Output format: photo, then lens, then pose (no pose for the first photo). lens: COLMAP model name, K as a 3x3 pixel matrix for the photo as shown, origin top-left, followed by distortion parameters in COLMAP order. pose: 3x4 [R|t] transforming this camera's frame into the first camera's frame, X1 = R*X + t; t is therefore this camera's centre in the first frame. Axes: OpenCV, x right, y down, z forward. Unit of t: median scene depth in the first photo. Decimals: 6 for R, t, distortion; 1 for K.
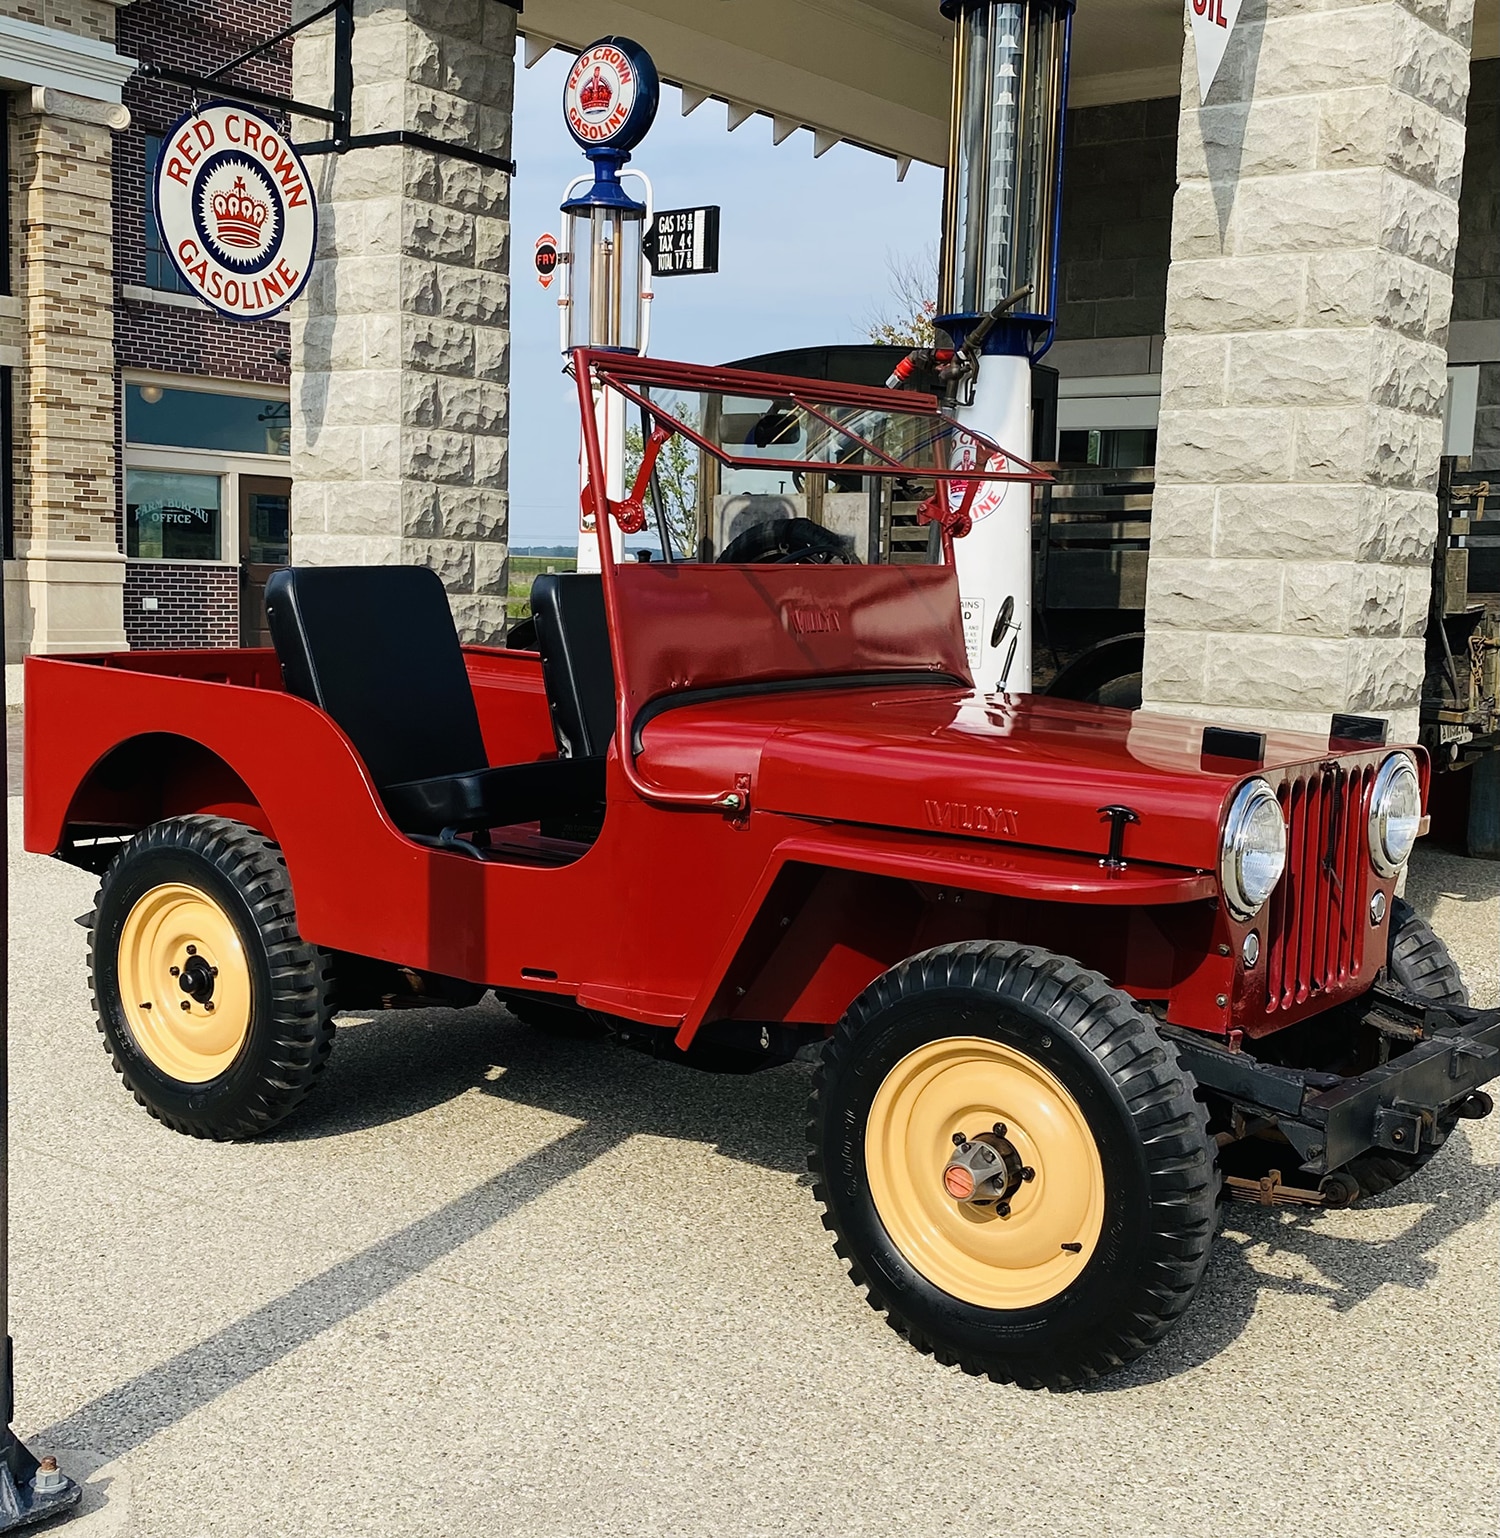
lens RADIAL K [[1941.8, 0, 743.5], [0, 1941.8, 765.8], [0, 0, 1]] dist [0.021277, 0.000000]
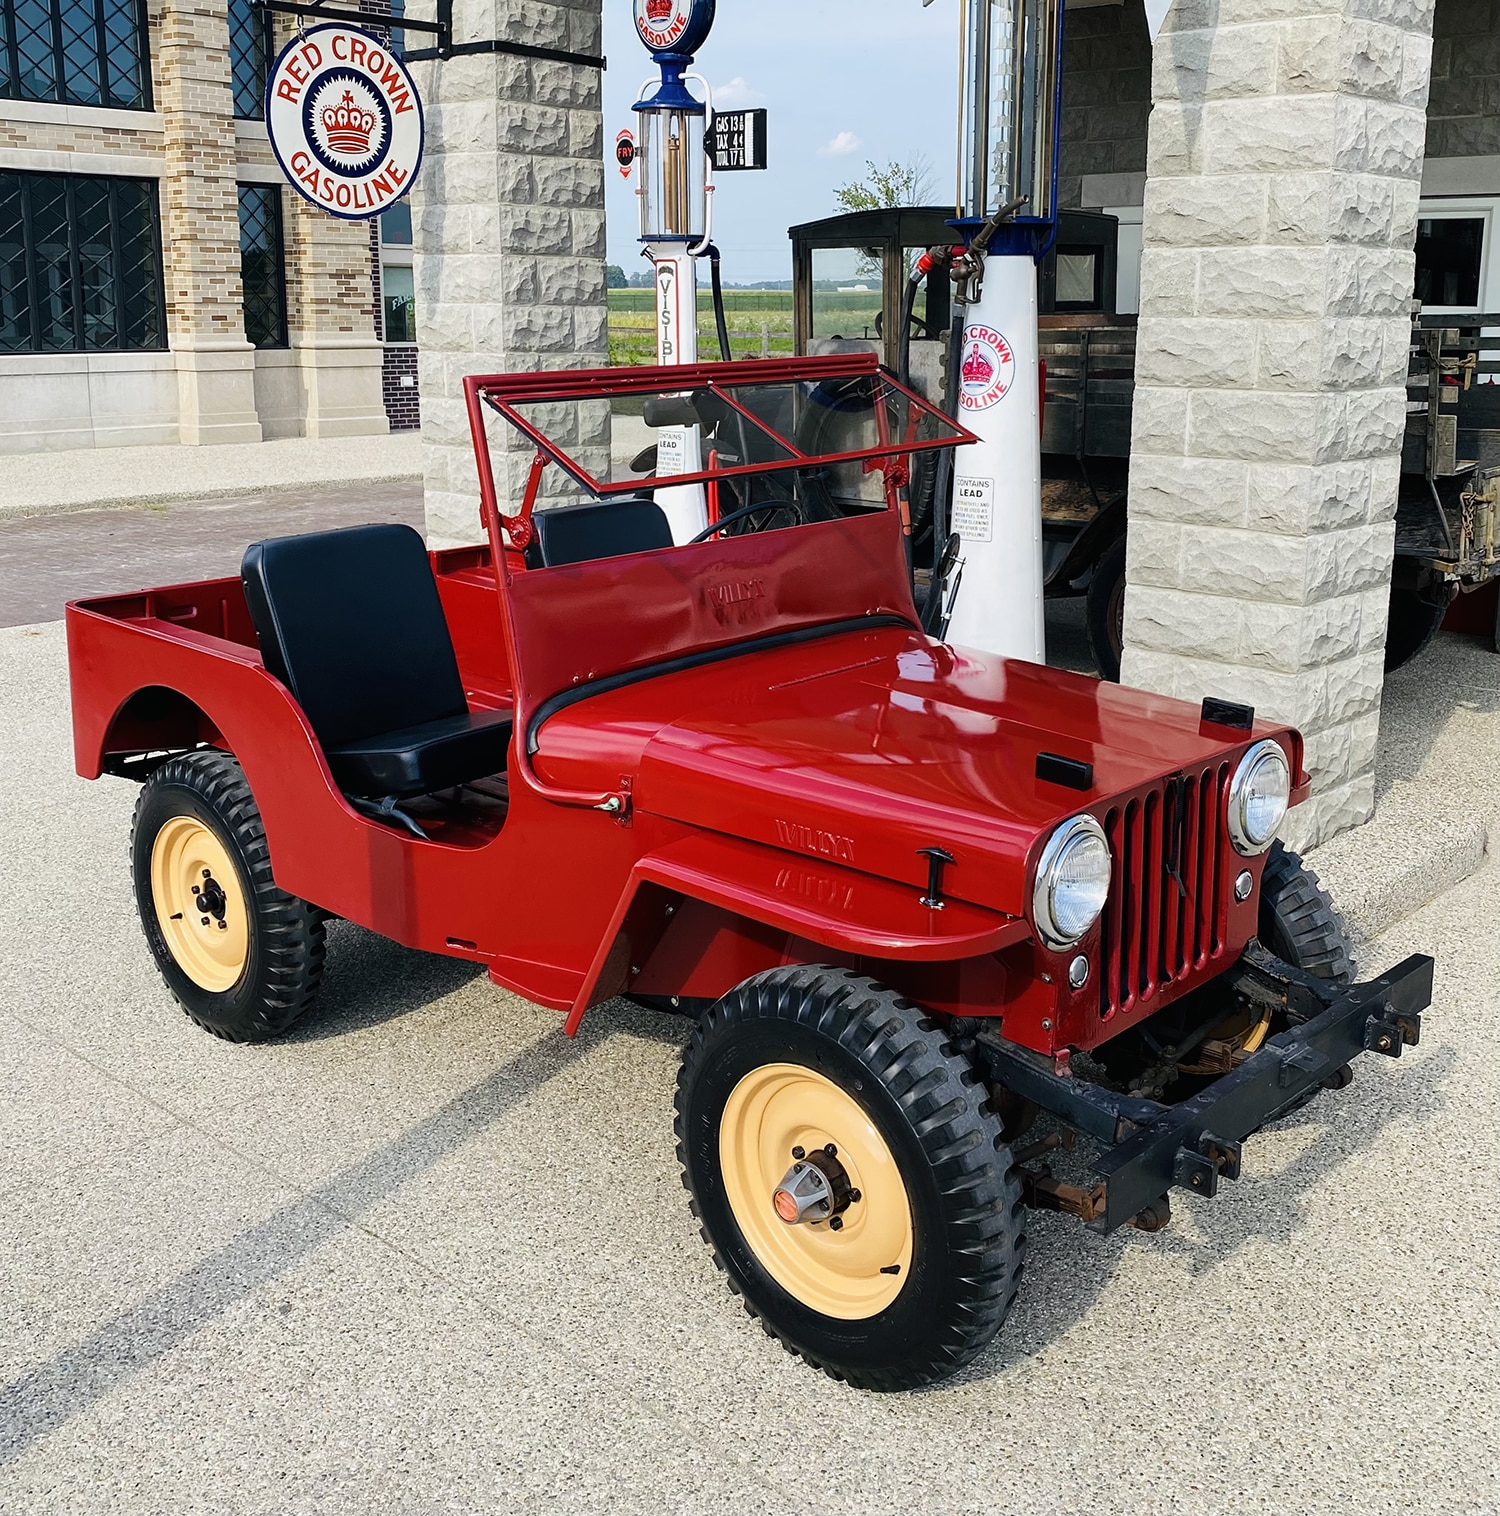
lens RADIAL K [[1673.7, 0, 788.9], [0, 1673.7, 615.4], [0, 0, 1]] dist [0.009487, 0.000000]
pose [[0.997313, -0.010354, -0.072518, 0.090952], [0.014654, 0.998149, 0.059016, -0.079314], [0.071773, -0.059920, 0.995620, 0.057414]]
